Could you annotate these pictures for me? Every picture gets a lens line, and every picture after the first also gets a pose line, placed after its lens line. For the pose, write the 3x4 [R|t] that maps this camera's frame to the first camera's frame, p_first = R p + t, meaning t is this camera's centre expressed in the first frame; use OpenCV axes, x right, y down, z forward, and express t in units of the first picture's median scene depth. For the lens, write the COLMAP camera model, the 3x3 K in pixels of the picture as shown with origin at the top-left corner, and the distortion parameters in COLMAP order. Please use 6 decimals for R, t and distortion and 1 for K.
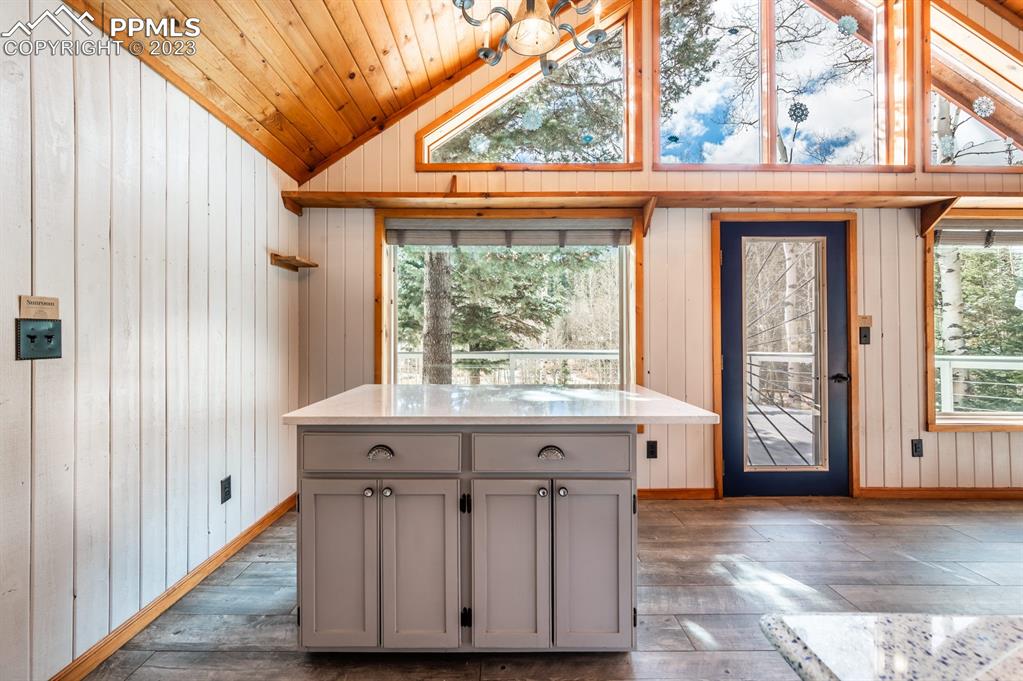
lens RADIAL K [[407.5, 0, 499.0], [0, 407.5, 335.1], [0, 0, 1]] dist [-0.000526, 0.000054]
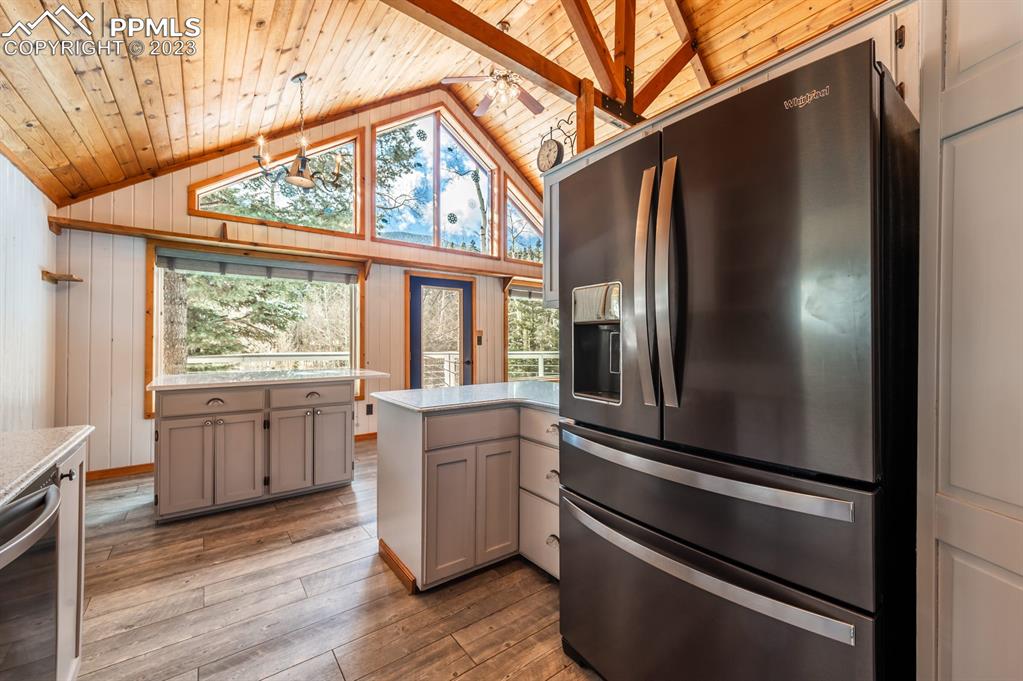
lens RADIAL K [[407.5, 0, 516.2], [0, 407.5, 337.1], [0, 0, 1]] dist [-0.000526, 0.000054]
pose [[0.789019, 0.005874, 0.614340, -0.171716], [-0.003027, 0.999979, -0.005673, -0.004597], [-0.614361, 0.002617, 0.789021, -0.665036]]
